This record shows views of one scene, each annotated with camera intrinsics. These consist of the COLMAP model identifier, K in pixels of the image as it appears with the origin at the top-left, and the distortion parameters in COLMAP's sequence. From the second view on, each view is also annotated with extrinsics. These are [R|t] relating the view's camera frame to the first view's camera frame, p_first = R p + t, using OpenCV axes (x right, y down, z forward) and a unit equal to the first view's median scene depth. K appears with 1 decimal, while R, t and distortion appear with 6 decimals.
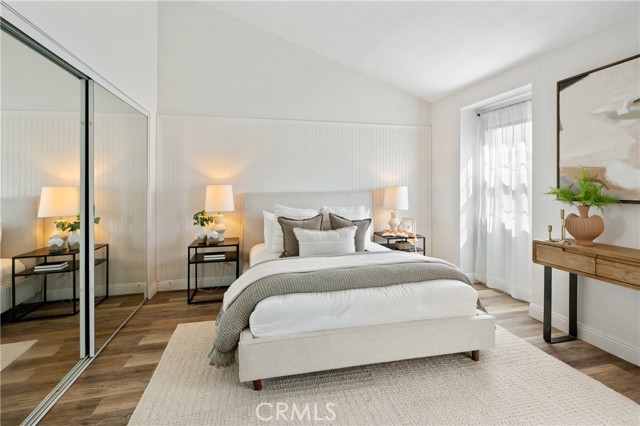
lens RADIAL K [[310.1, 0, 320.0], [0, 310.1, 210.9], [0, 0, 1]] dist [0.000961, 0.000040]
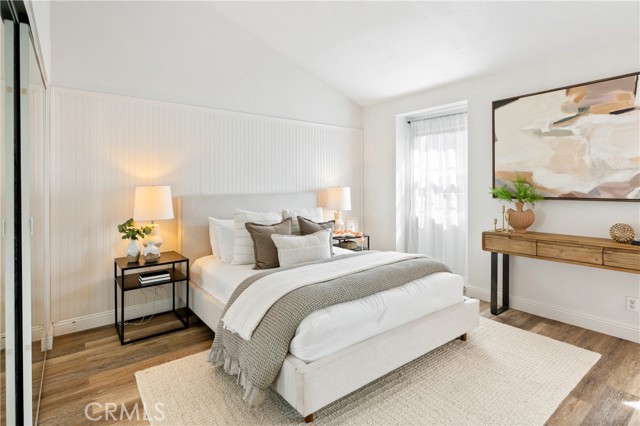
lens RADIAL K [[323.9, 0, 320.0], [0, 323.9, 213.0], [0, 0, 1]] dist [0.001027, 0.000179]
pose [[0.911247, -0.036249, 0.410262, -0.312368], [0.035224, 0.999329, 0.010058, -0.010079], [-0.410351, 0.005286, 0.911912, 0.090957]]
